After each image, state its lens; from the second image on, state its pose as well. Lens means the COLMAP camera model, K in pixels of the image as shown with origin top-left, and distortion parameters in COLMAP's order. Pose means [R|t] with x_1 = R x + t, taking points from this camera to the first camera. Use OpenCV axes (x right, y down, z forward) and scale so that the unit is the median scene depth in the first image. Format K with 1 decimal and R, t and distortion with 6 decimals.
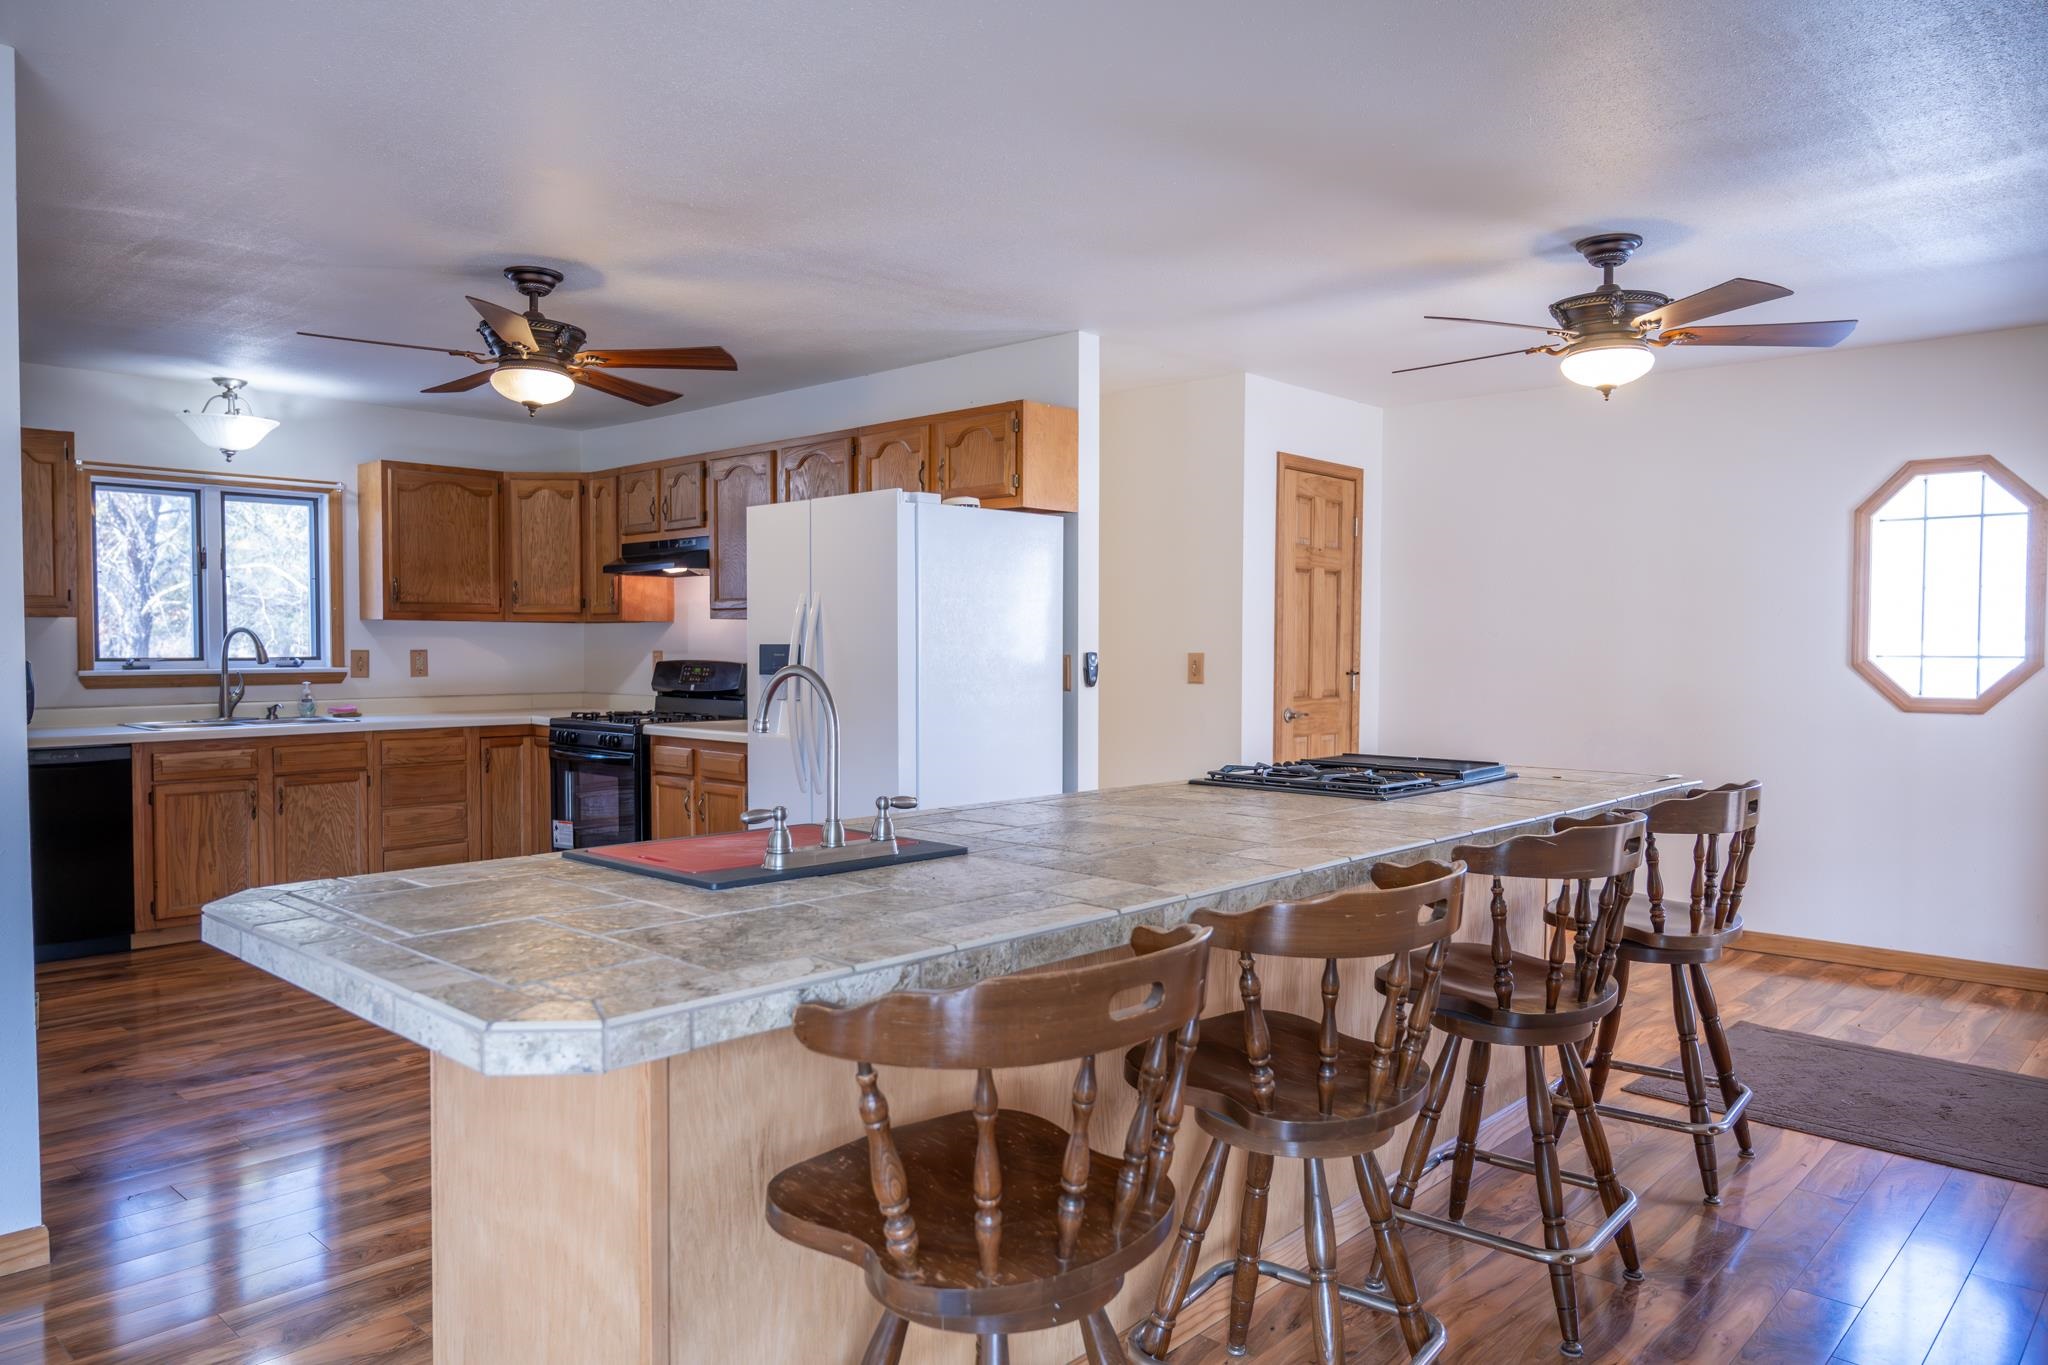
lens RADIAL K [[1378.0, 0, 1023.1], [0, 1378.0, 682.8], [0, 0, 1]] dist [-0.005850, -0.000842]
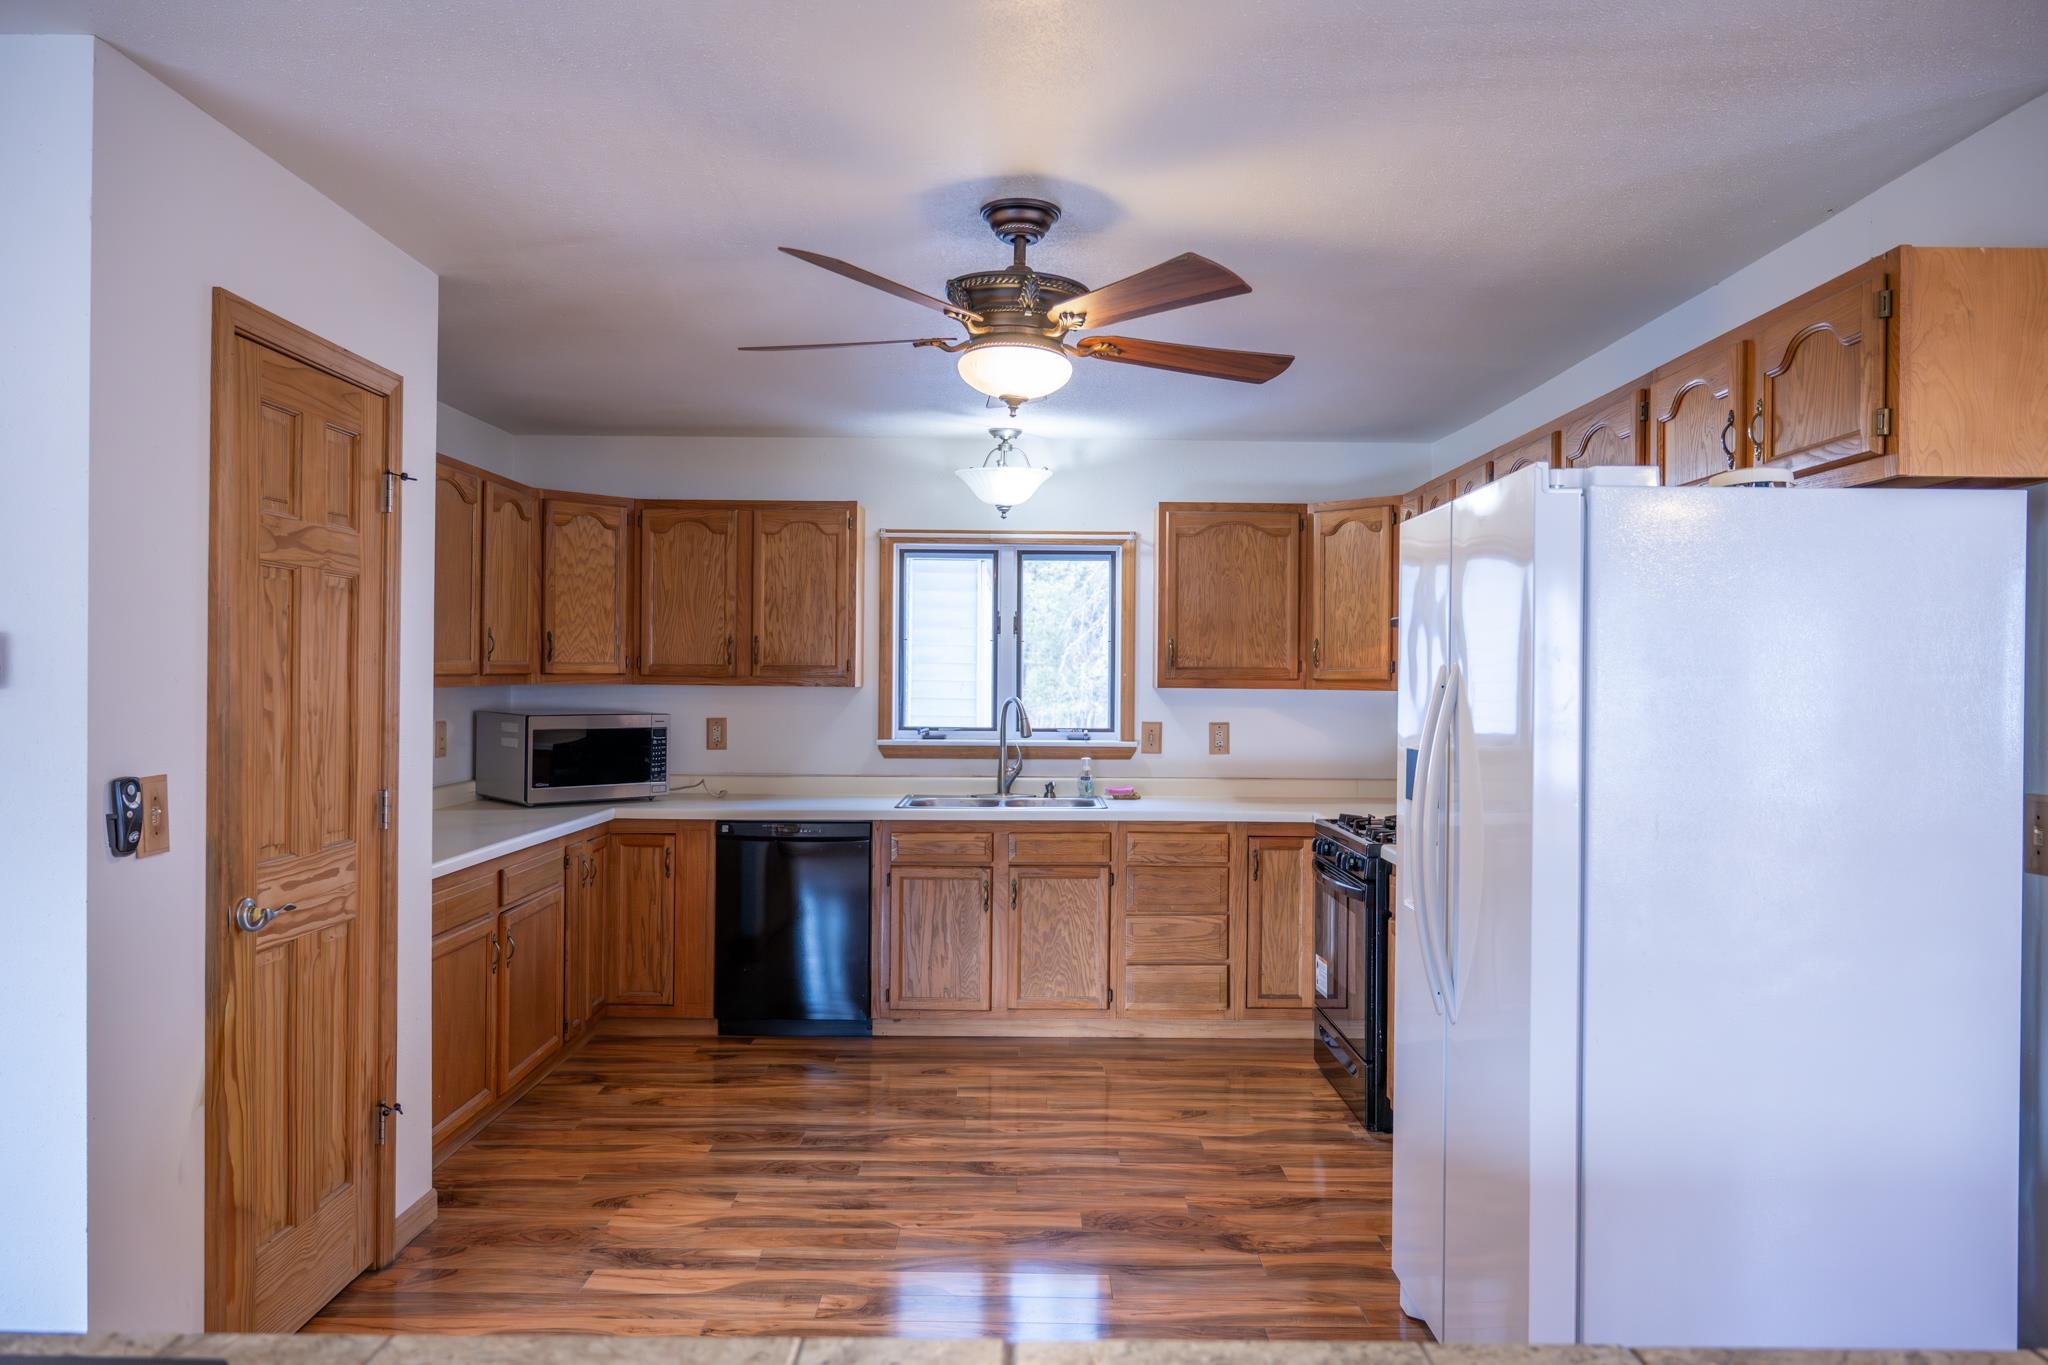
lens RADIAL K [[1378.0, 0, 1035.4], [0, 1378.0, 683.3], [0, 0, 1]] dist [-0.005850, -0.000842]
pose [[0.689832, 0.005682, -0.723947, 0.106689], [-0.028767, 0.999395, -0.019568, -0.031398], [0.723398, 0.034324, 0.689578, 0.368877]]
